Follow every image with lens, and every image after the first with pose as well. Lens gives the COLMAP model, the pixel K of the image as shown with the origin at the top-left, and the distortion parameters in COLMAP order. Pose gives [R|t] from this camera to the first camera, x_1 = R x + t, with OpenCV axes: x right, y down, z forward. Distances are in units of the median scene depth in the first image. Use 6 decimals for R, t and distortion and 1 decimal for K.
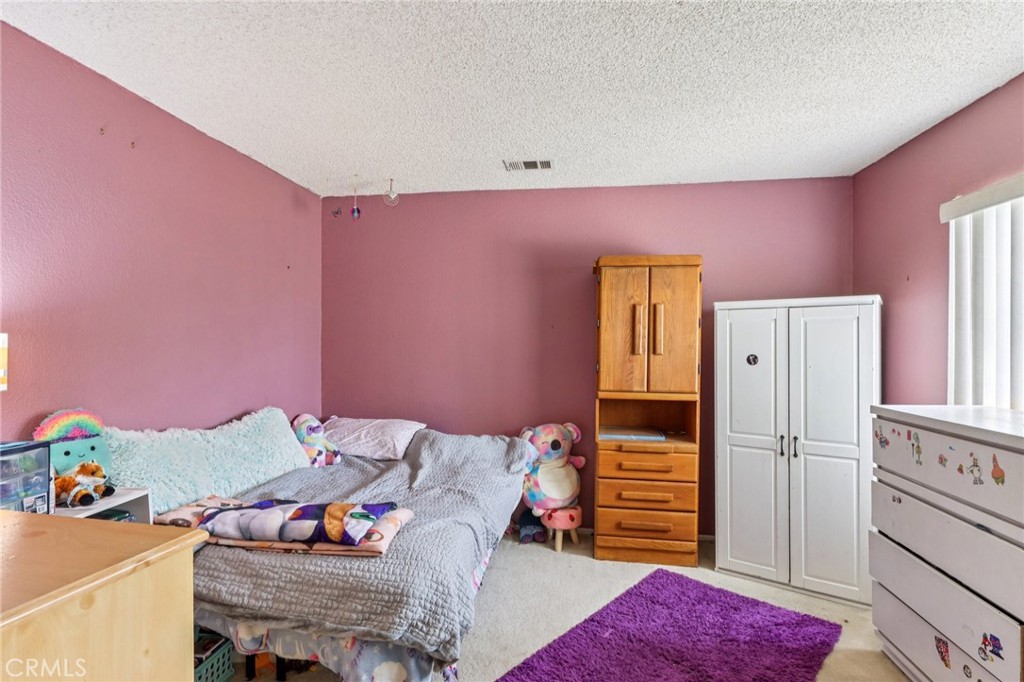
lens RADIAL K [[519.3, 0, 512.8], [0, 519.3, 343.8], [0, 0, 1]] dist [0.013040, -0.003693]
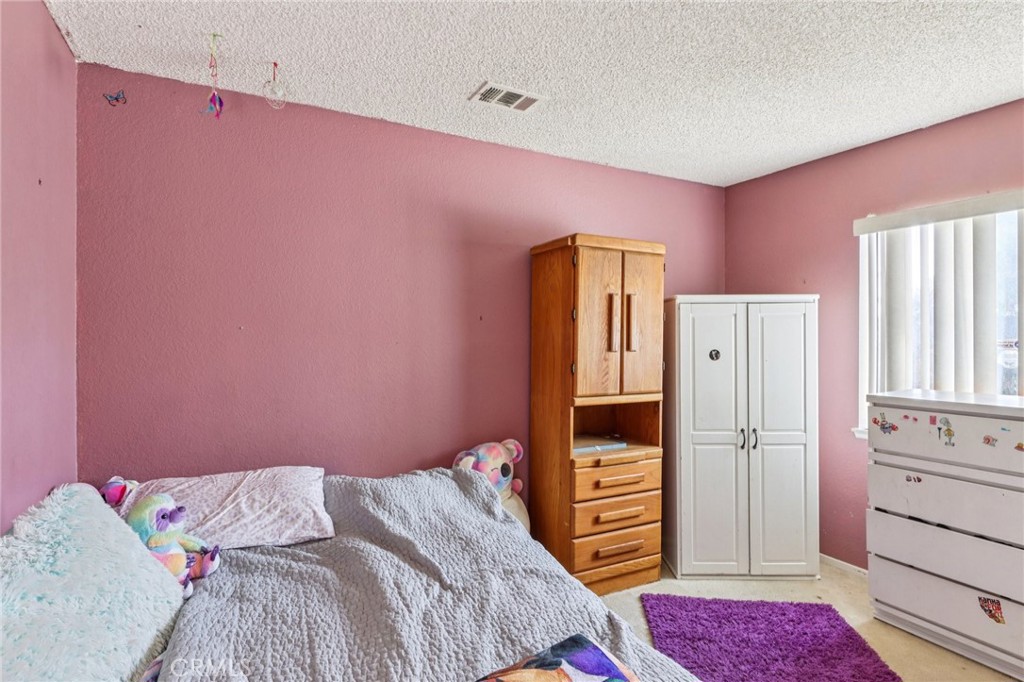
lens RADIAL K [[519.3, 0, 510.9], [0, 519.3, 335.2], [0, 0, 1]] dist [0.013040, -0.003693]
pose [[0.810713, -0.000390, 0.585444, -0.403974], [0.004309, 0.999977, -0.005301, -0.002731], [-0.585428, 0.006820, 0.810696, 0.401935]]
